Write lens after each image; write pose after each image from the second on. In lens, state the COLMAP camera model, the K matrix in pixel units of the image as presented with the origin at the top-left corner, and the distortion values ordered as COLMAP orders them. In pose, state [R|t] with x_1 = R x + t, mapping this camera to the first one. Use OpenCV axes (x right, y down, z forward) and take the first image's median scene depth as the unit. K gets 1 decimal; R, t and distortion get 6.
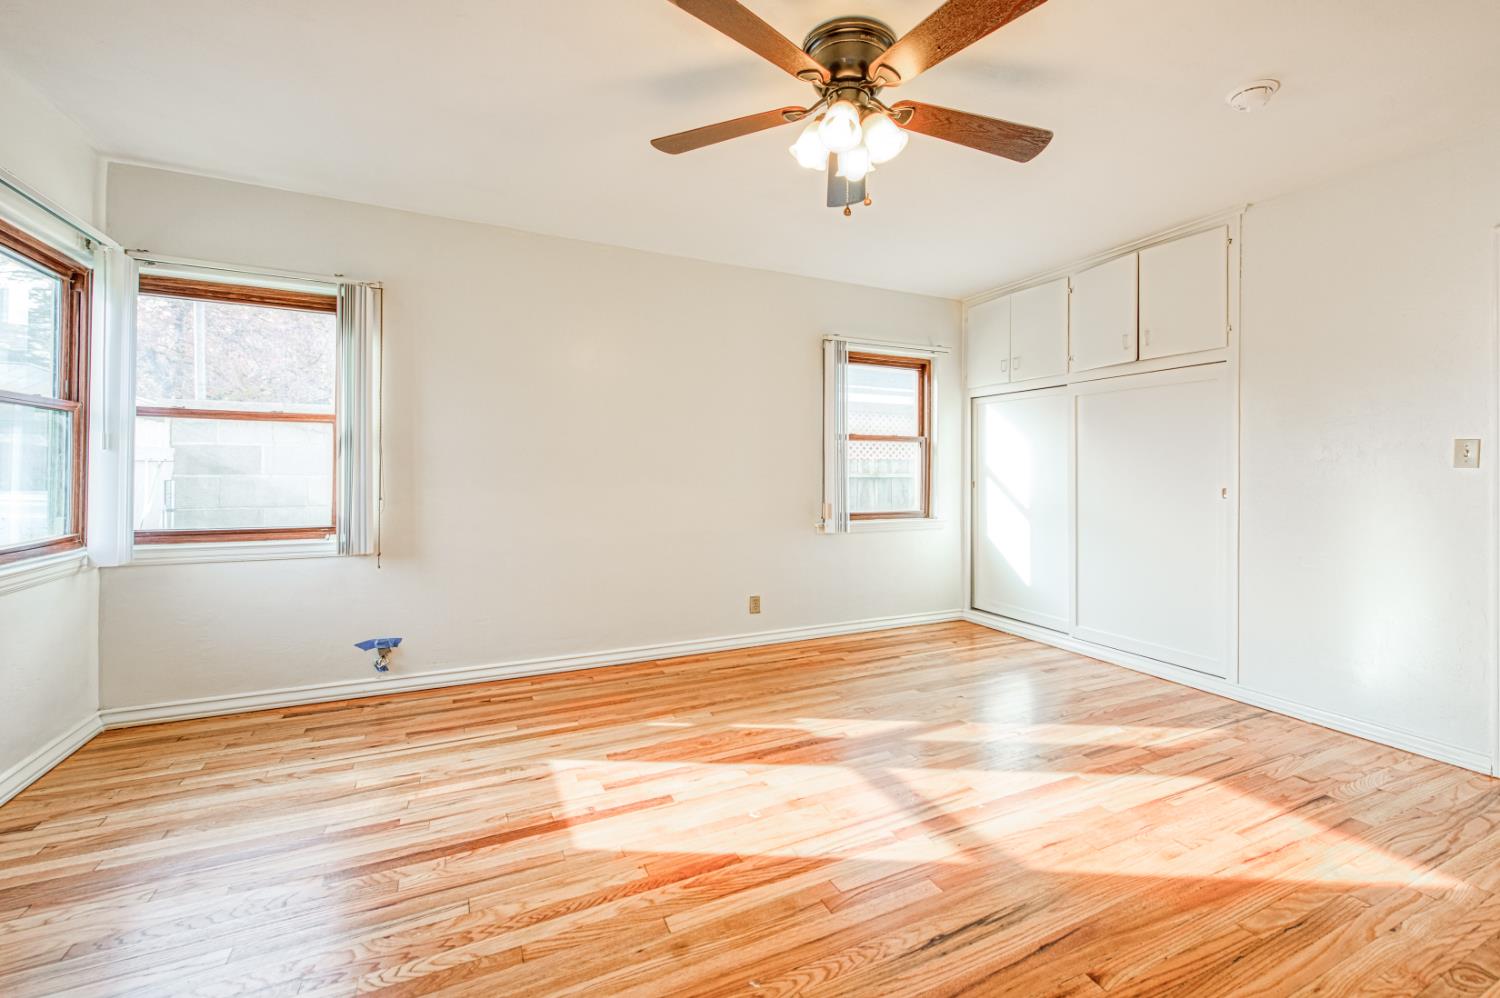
lens RADIAL K [[619.3, 0, 732.6], [0, 619.3, 497.9], [0, 0, 1]] dist [0.002128, 0.000021]
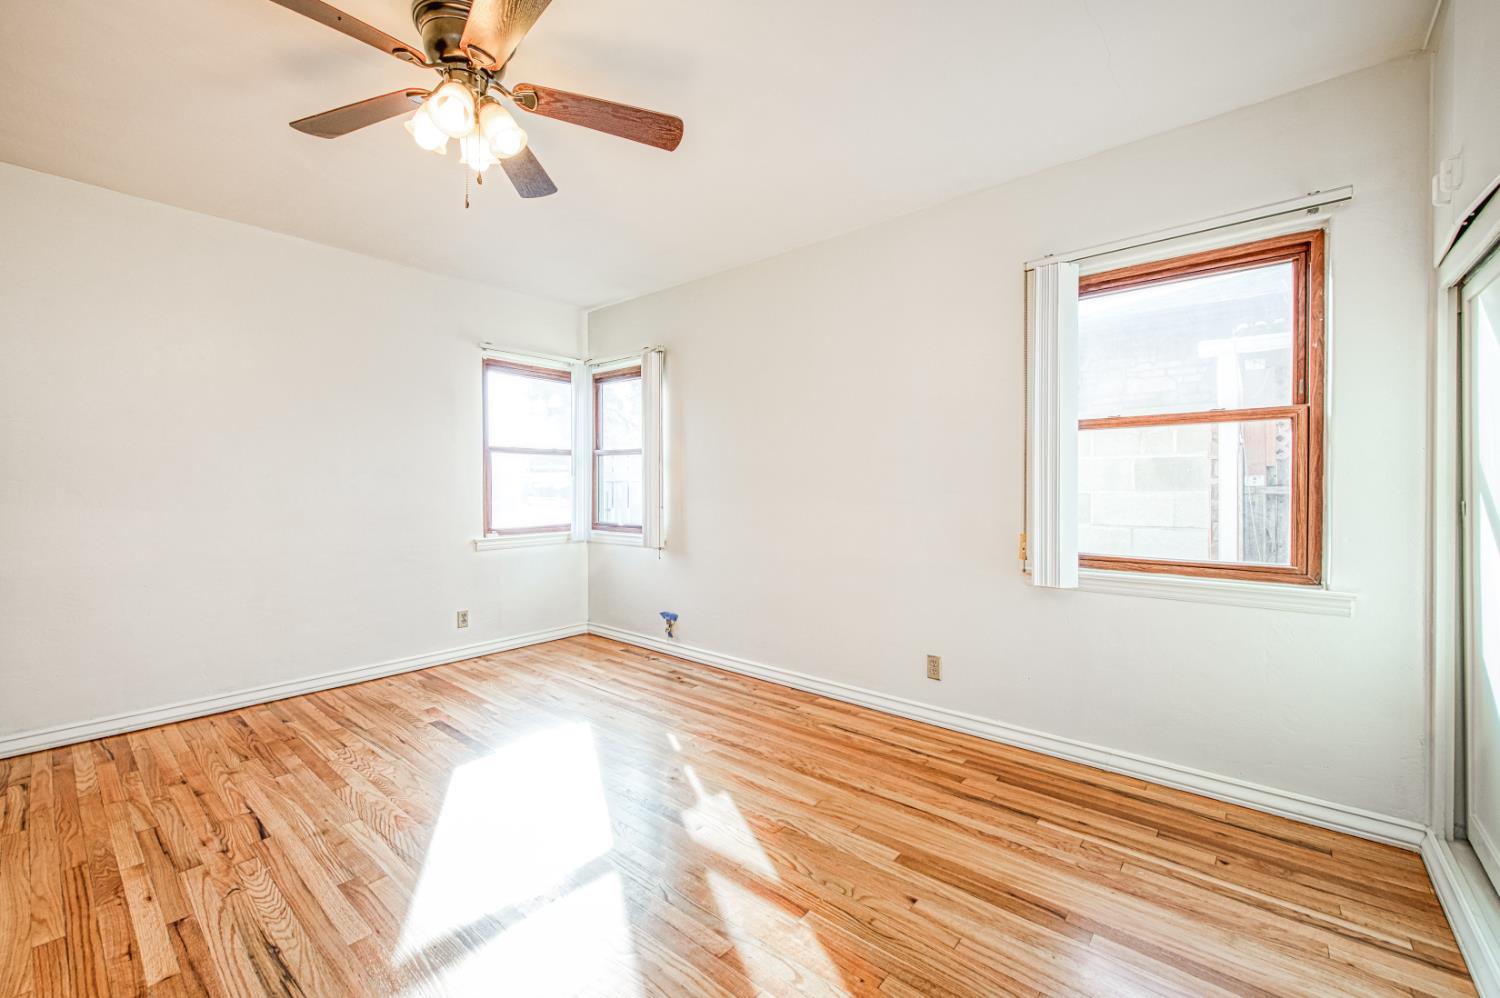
lens RADIAL K [[619.3, 0, 732.6], [0, 619.3, 497.9], [0, 0, 1]] dist [0.002128, 0.000021]
pose [[0.423961, 0.011436, -0.905608, 0.719799], [-0.033016, 0.999451, -0.002835, -0.020262], [0.905079, 0.031101, 0.424105, 0.568116]]
